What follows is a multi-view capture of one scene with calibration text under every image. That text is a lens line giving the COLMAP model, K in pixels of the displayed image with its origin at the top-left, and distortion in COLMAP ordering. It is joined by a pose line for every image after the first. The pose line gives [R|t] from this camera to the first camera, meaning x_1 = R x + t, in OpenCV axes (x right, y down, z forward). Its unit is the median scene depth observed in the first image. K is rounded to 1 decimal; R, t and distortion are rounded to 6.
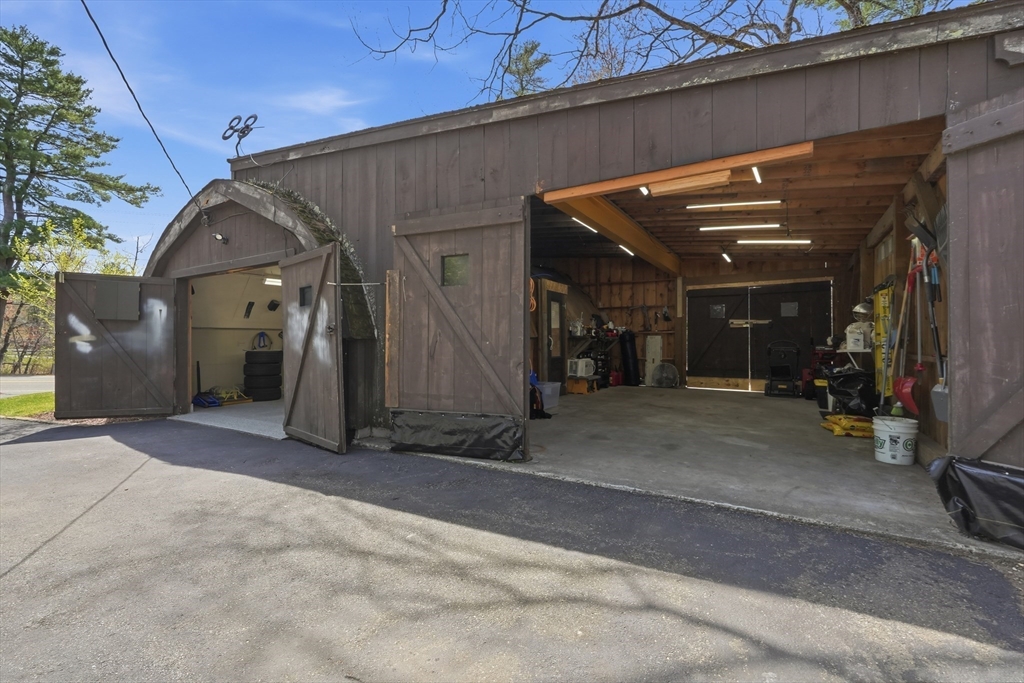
lens RADIAL K [[460.6, 0, 512.0], [0, 460.6, 341.5], [0, 0, 1]] dist [-0.007489, -0.000293]
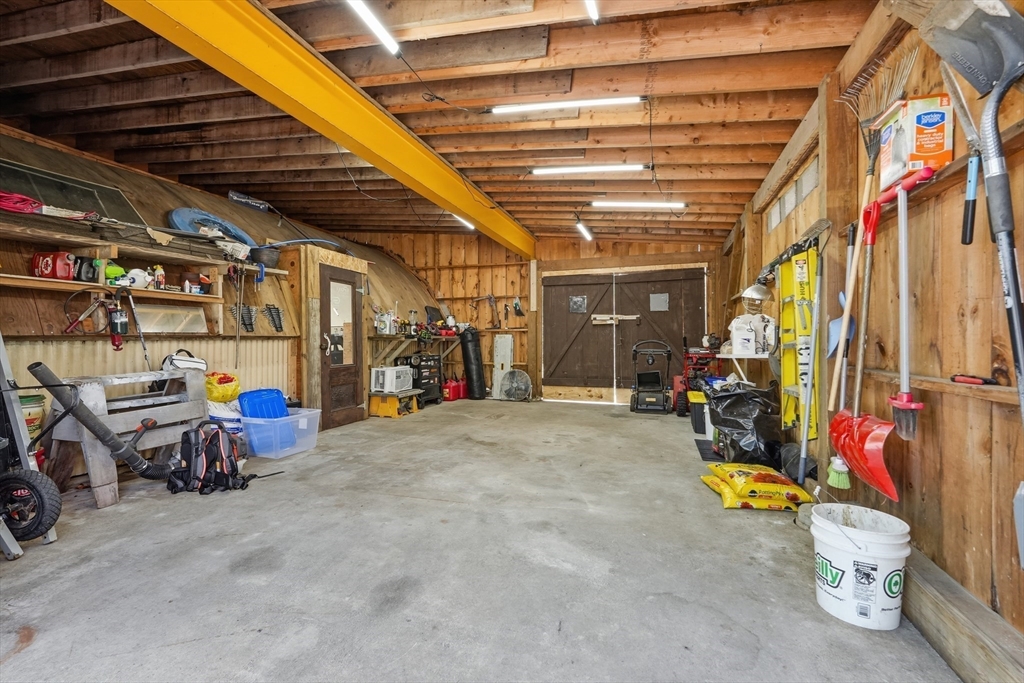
lens RADIAL K [[460.6, 0, 512.0], [0, 460.6, 341.5], [0, 0, 1]] dist [-0.007489, -0.000293]
pose [[0.974737, -0.001455, 0.223352, 0.162449], [0.001213, 0.999999, 0.001220, -0.001670], [-0.223354, -0.000919, 0.974737, 0.256431]]
